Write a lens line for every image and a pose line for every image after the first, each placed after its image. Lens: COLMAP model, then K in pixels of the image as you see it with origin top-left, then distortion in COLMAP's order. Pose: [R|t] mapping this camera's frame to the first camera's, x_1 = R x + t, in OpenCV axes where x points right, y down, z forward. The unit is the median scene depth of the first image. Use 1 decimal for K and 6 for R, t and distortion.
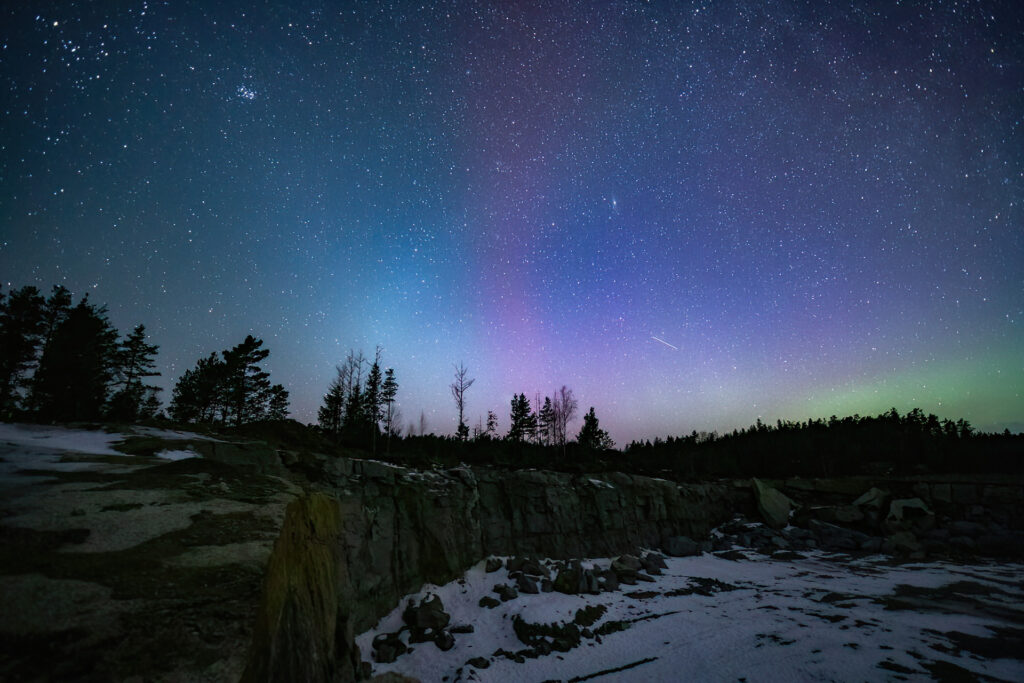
lens RADIAL K [[443.1, 0, 507.9], [0, 443.1, 343.5], [0, 0, 1]] dist [-0.005167, -0.002780]
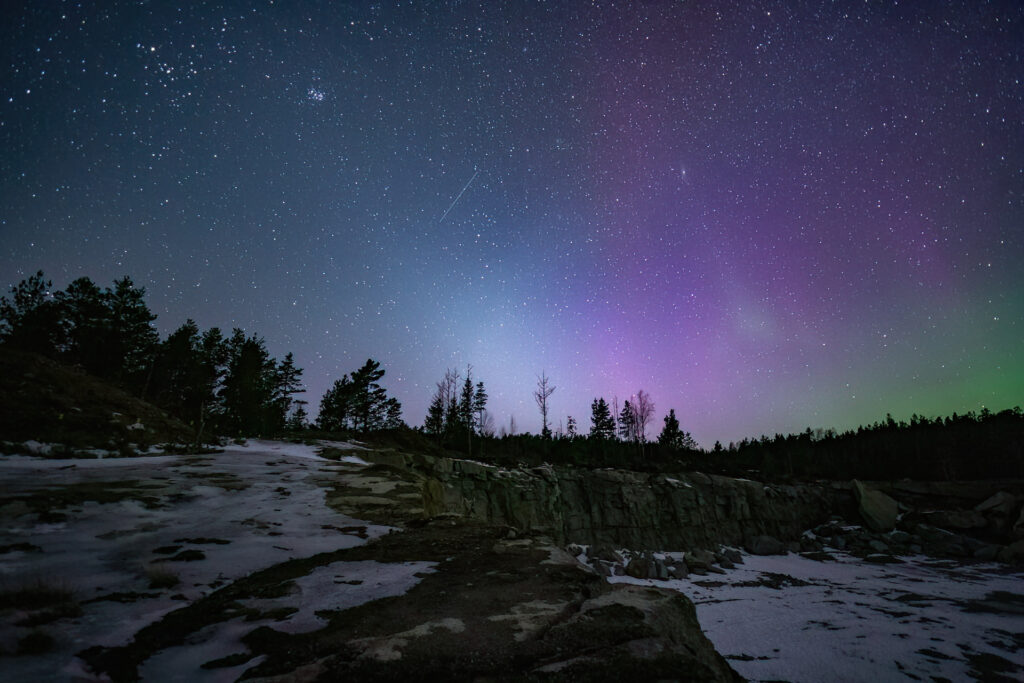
lens RADIAL K [[443.1, 0, 507.9], [0, 443.1, 343.5], [0, 0, 1]] dist [-0.005167, -0.002780]
pose [[0.977381, -0.048176, -0.205927, 0.054699], [0.048957, 0.998800, -0.001305, -0.041626], [0.205743, -0.008806, 0.978566, -0.139126]]
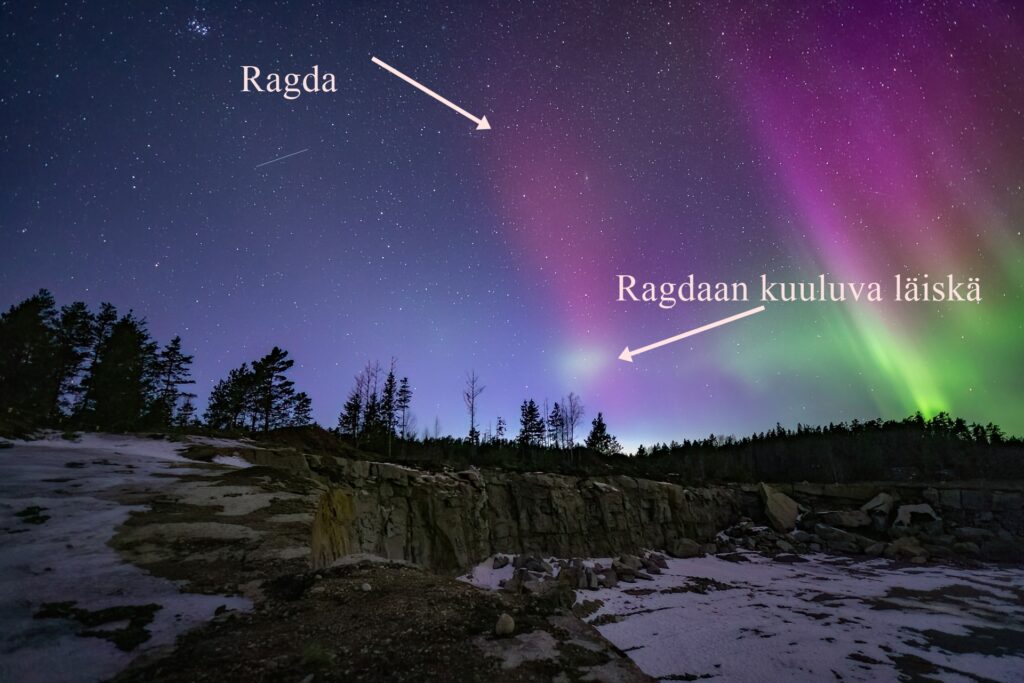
lens RADIAL K [[443.1, 0, 507.9], [0, 443.1, 343.5], [0, 0, 1]] dist [-0.005167, -0.002780]
pose [[0.999217, -0.004387, -0.039314, 0.026433], [0.004185, 0.999978, -0.005228, -0.018846], [0.039336, 0.005060, 0.999213, -0.061321]]
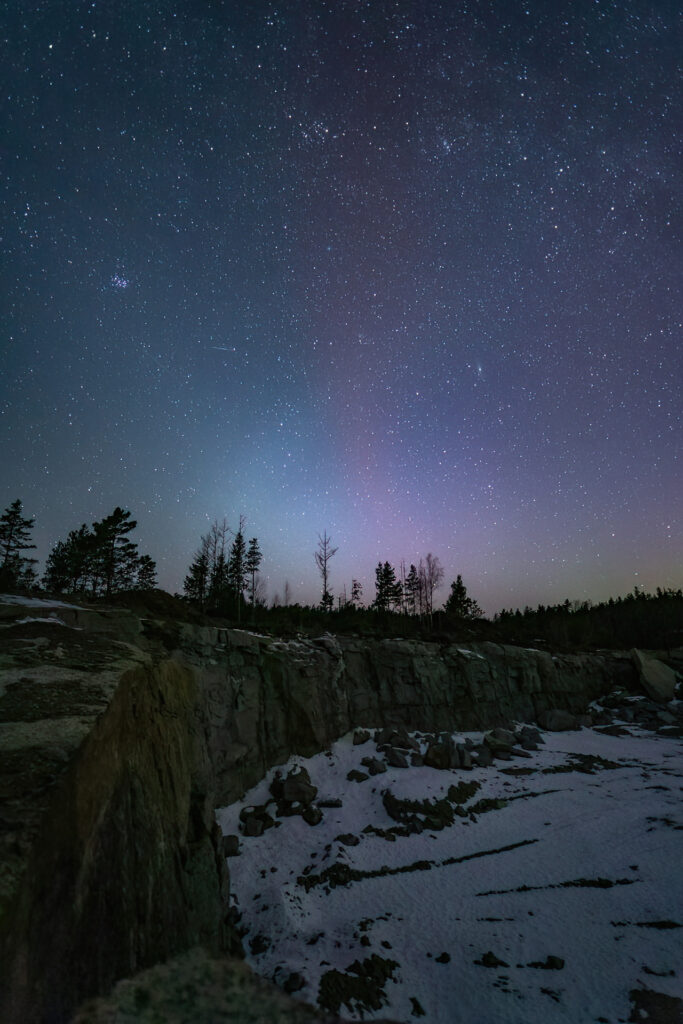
lens RADIAL K [[443.1, 0, 339.7], [0, 443.1, 507.7], [0, 0, 1]] dist [-0.005167, -0.002780]
pose [[0.997353, -0.019887, -0.069939, -0.000923], [0.019003, 0.999731, -0.013271, 0.005684], [0.070184, 0.011907, 0.997463, 0.015146]]
